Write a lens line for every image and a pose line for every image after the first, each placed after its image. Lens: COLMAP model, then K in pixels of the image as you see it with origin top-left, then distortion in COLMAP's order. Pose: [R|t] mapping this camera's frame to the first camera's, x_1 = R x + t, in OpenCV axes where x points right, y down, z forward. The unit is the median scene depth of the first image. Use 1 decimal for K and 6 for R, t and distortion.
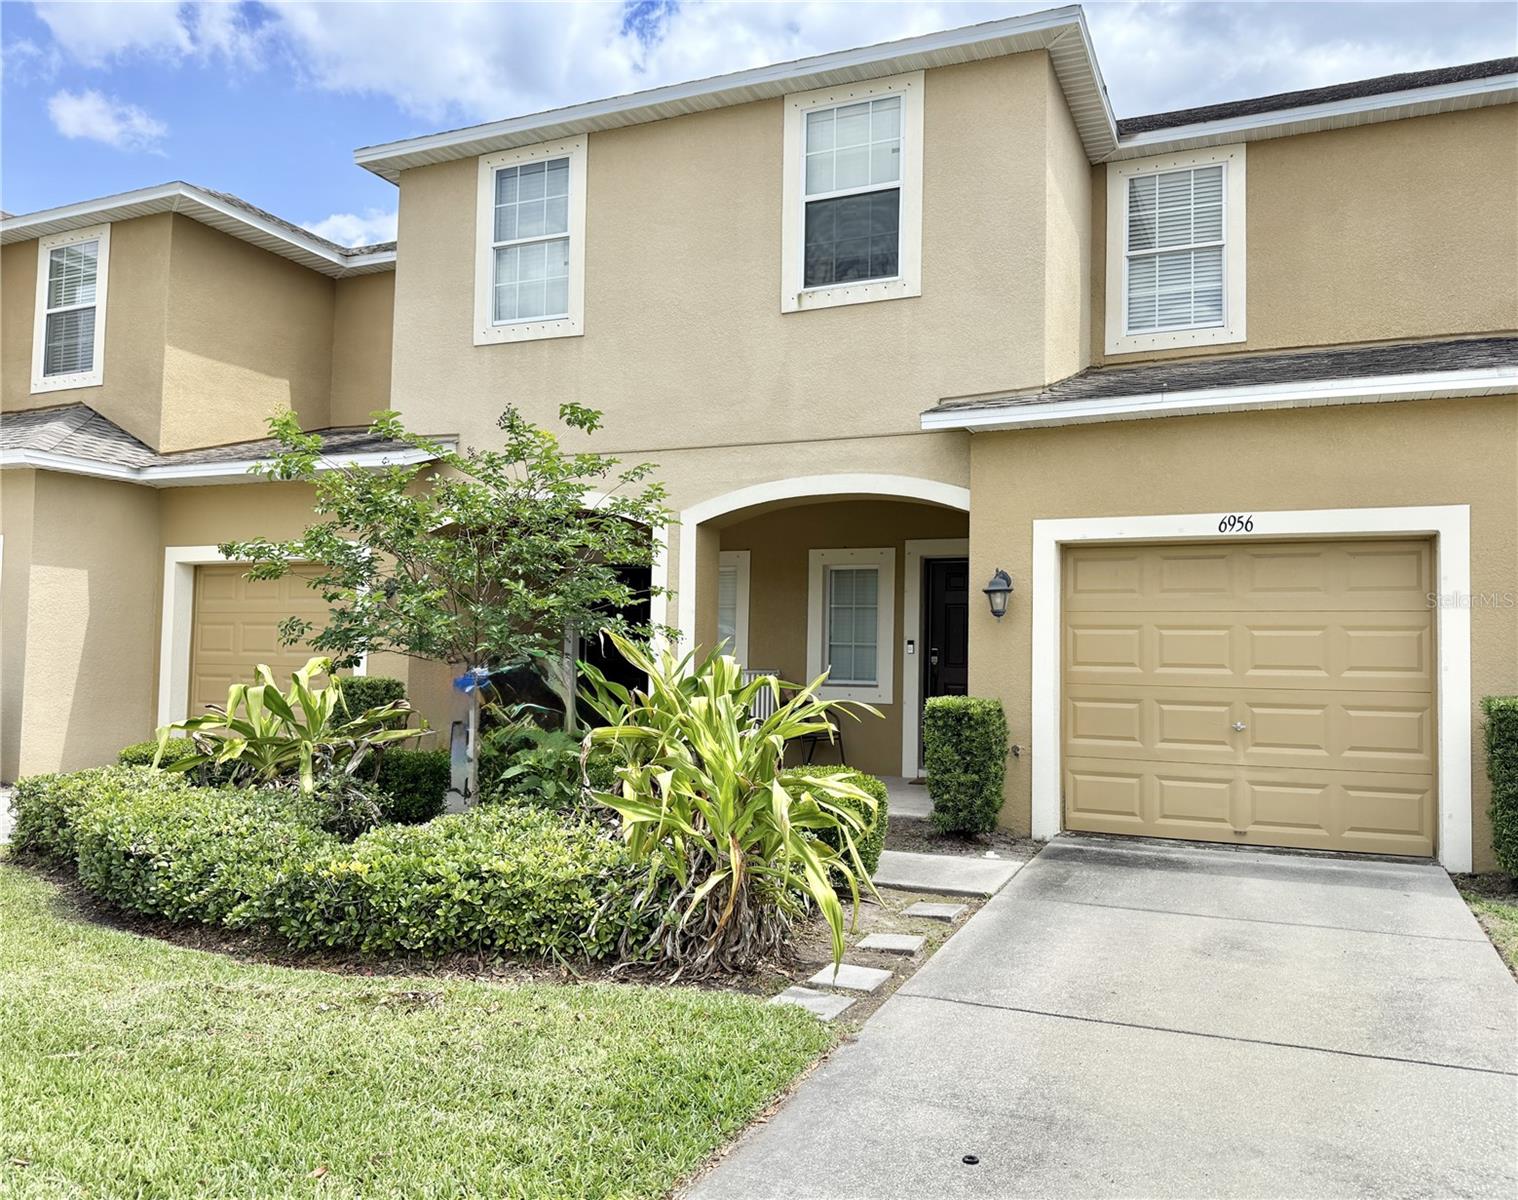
lens RADIAL K [[1167.7, 0, 759.0], [0, 1167.7, 600.0], [0, 0, 1]] dist [0.208699, -0.459475]
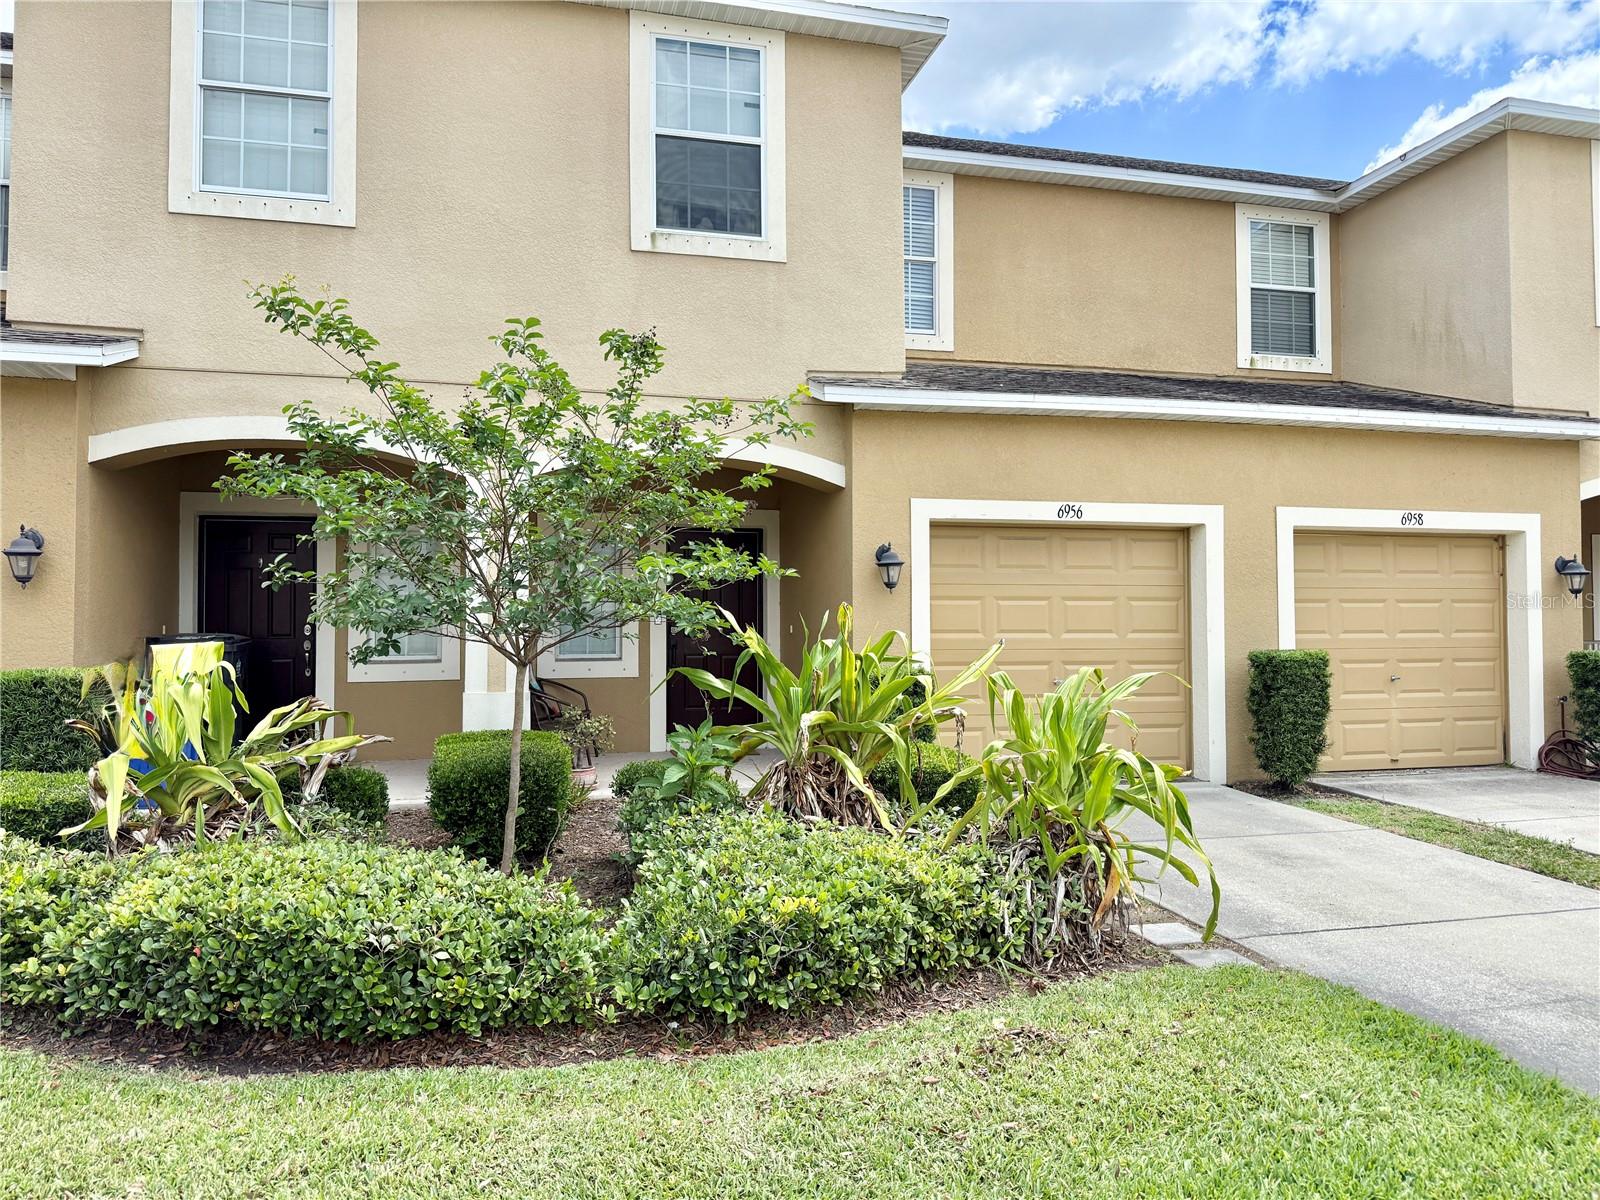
lens RADIAL K [[1152.4, 0, 804.3], [0, 1152.4, 613.7], [0, 0, 1]] dist [0.081670, -0.118391]
pose [[0.786103, -0.008293, 0.618040, -0.483230], [-0.016572, 0.999268, 0.034486, 0.002327], [-0.617873, -0.037352, 0.785390, 0.236444]]
